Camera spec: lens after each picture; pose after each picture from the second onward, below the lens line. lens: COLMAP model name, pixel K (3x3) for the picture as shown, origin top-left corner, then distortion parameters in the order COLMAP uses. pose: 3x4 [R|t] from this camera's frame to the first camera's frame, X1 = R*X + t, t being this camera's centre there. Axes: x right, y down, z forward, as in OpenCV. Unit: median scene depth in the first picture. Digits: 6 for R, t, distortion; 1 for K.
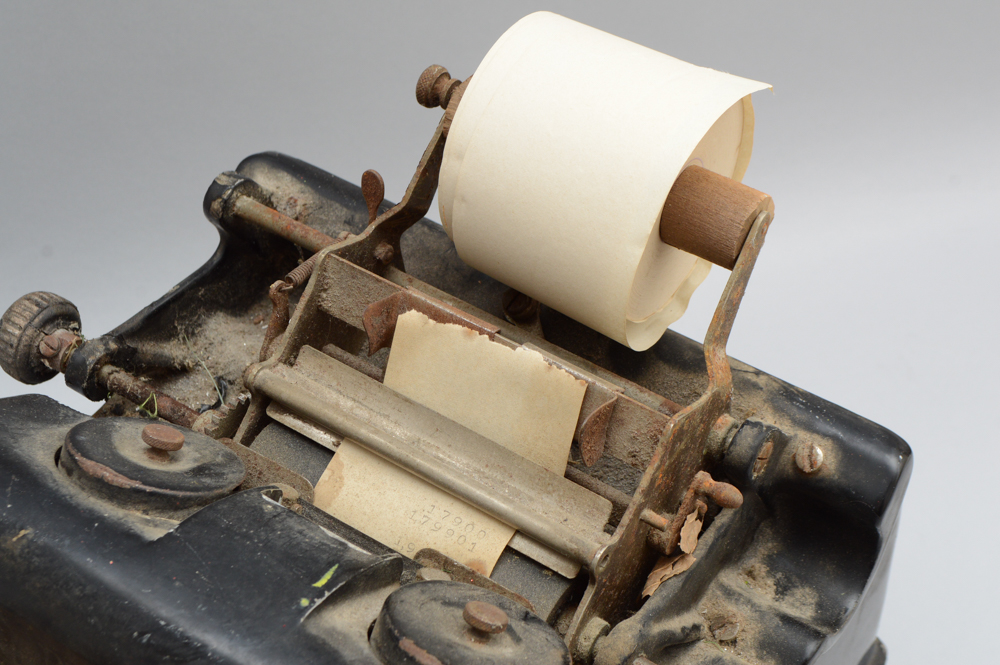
lens RADIAL K [[1903.3, 0, 503.5], [0, 1903.3, 330.5], [0, 0, 1]] dist [-0.002000, 0.000000]
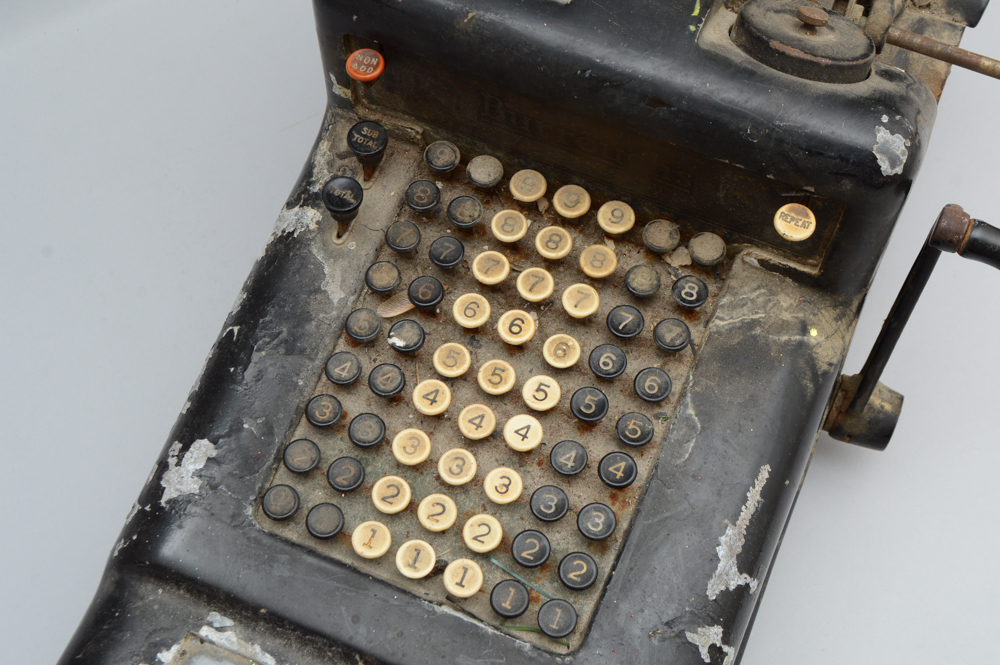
lens RADIAL K [[1399.1, 0, 493.3], [0, 1399.1, 334.5], [0, 0, 1]] dist [-0.034211, 0.000000]
pose [[0.980261, -0.190858, 0.051592, -0.310337], [0.159437, 0.917428, 0.364563, -0.043270], [-0.116911, -0.349141, 0.929748, -0.014251]]
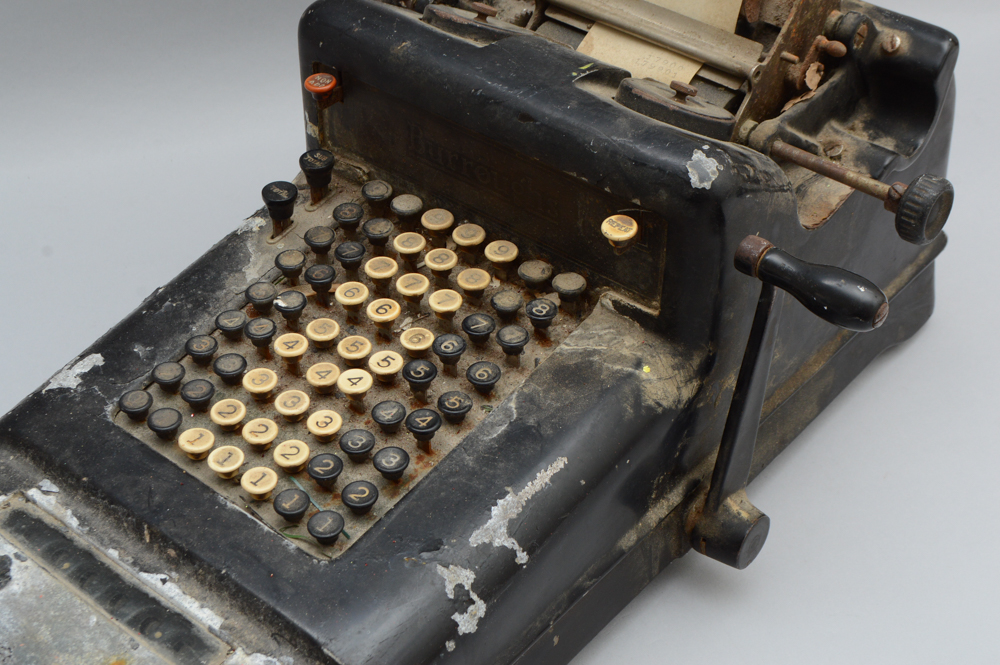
lens RADIAL K [[1647.2, 0, 496.1], [0, 1647.2, 339.6], [0, 0, 1]] dist [-0.014232, 0.000000]
pose [[0.994178, 0.026745, -0.104376, -0.014874], [-0.030997, 0.998745, -0.039328, 0.390230], [0.103193, 0.042335, 0.993760, -0.381300]]
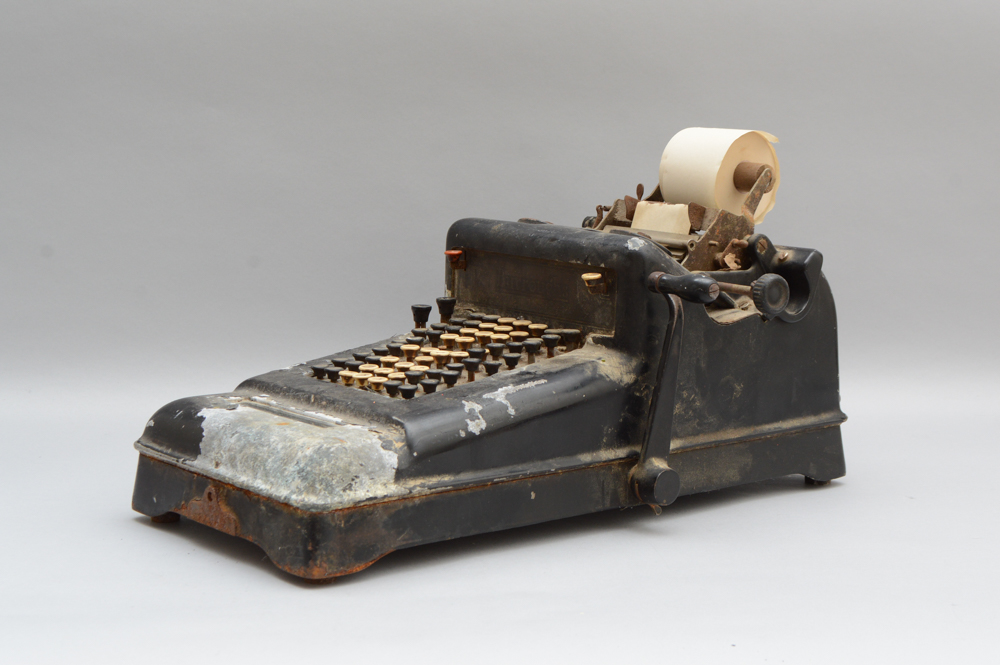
lens RADIAL K [[1903.3, 0, 503.5], [0, 1903.3, 330.7], [0, 0, 1]] dist [-0.002000, 0.000000]
pose [[0.957968, 0.015190, -0.286474, 0.578856], [-0.173340, 0.826338, -0.535834, 1.735788], [0.228585, 0.562969, 0.794239, -1.212822]]
